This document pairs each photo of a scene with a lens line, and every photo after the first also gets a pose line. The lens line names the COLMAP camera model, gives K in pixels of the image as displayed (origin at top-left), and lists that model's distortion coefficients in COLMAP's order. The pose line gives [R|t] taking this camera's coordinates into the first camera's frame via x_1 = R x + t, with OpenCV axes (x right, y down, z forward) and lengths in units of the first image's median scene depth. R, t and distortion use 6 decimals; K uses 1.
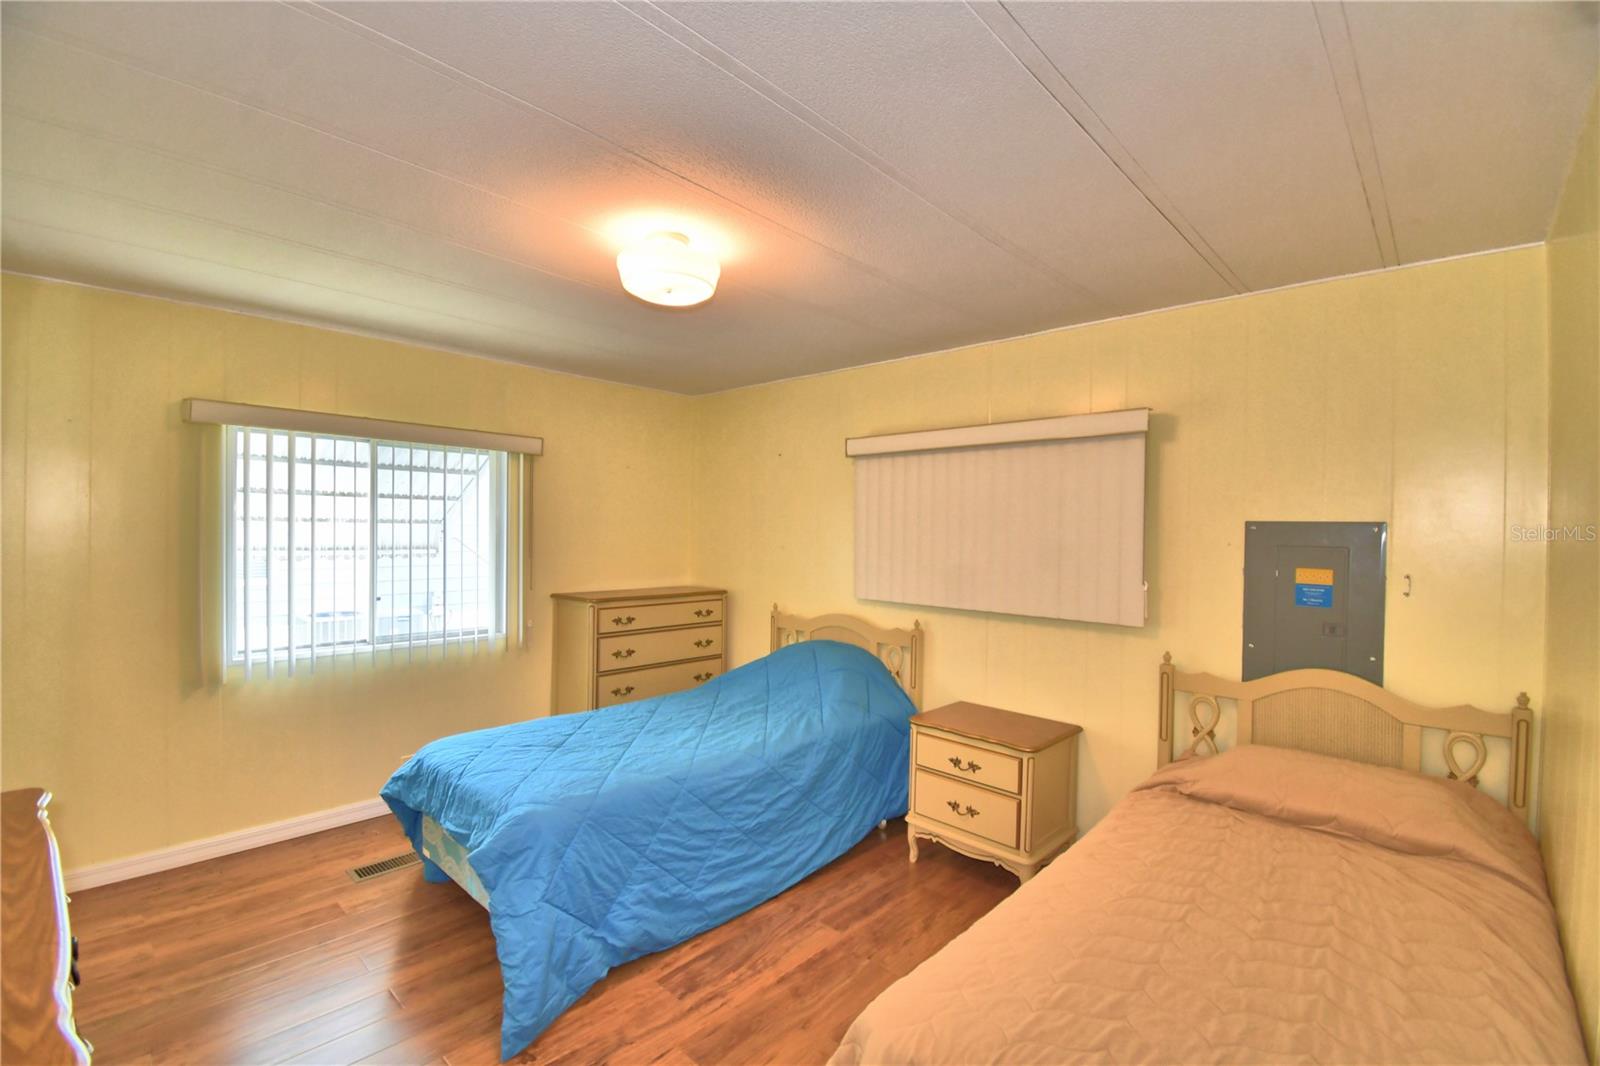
lens RADIAL K [[707.7, 0, 793.0], [0, 707.7, 529.5], [0, 0, 1]] dist [0.017588, -0.023719]
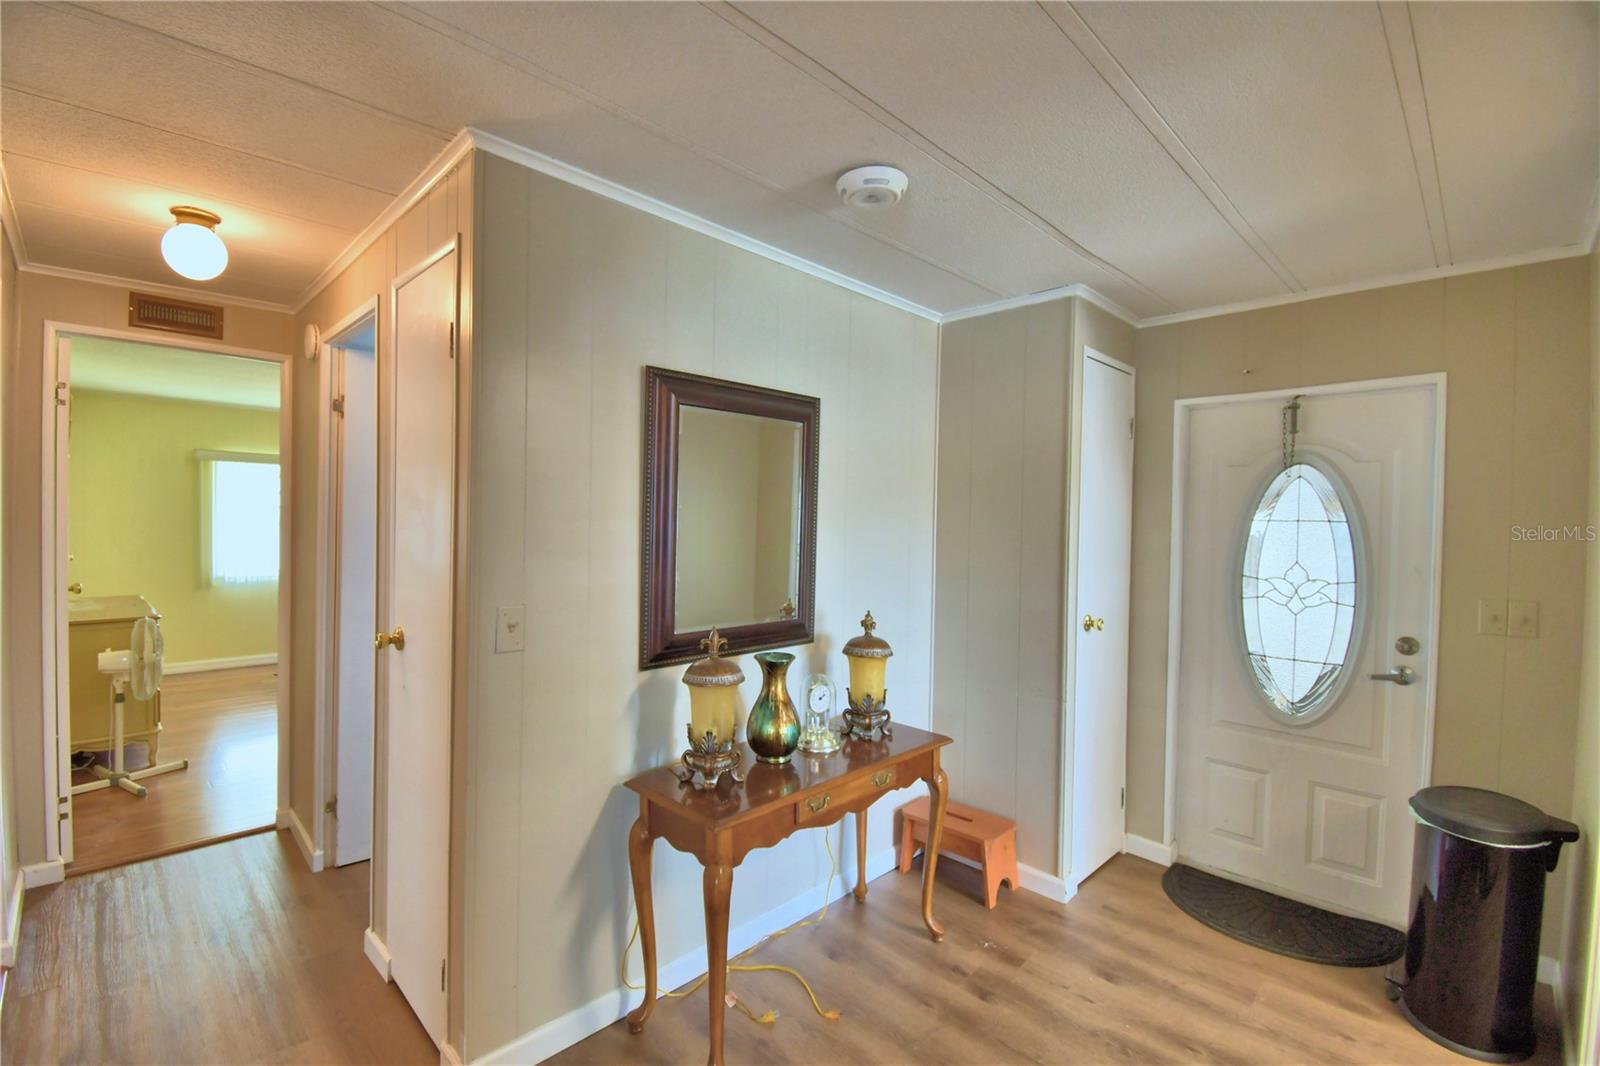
lens RADIAL K [[707.7, 0, 793.0], [0, 707.7, 529.5], [0, 0, 1]] dist [0.017588, -0.023719]
pose [[0.999700, 0.002144, -0.024418, 0.925675], [-0.001583, 0.999735, 0.022957, 0.000568], [0.024461, -0.022912, 0.999438, -1.005429]]
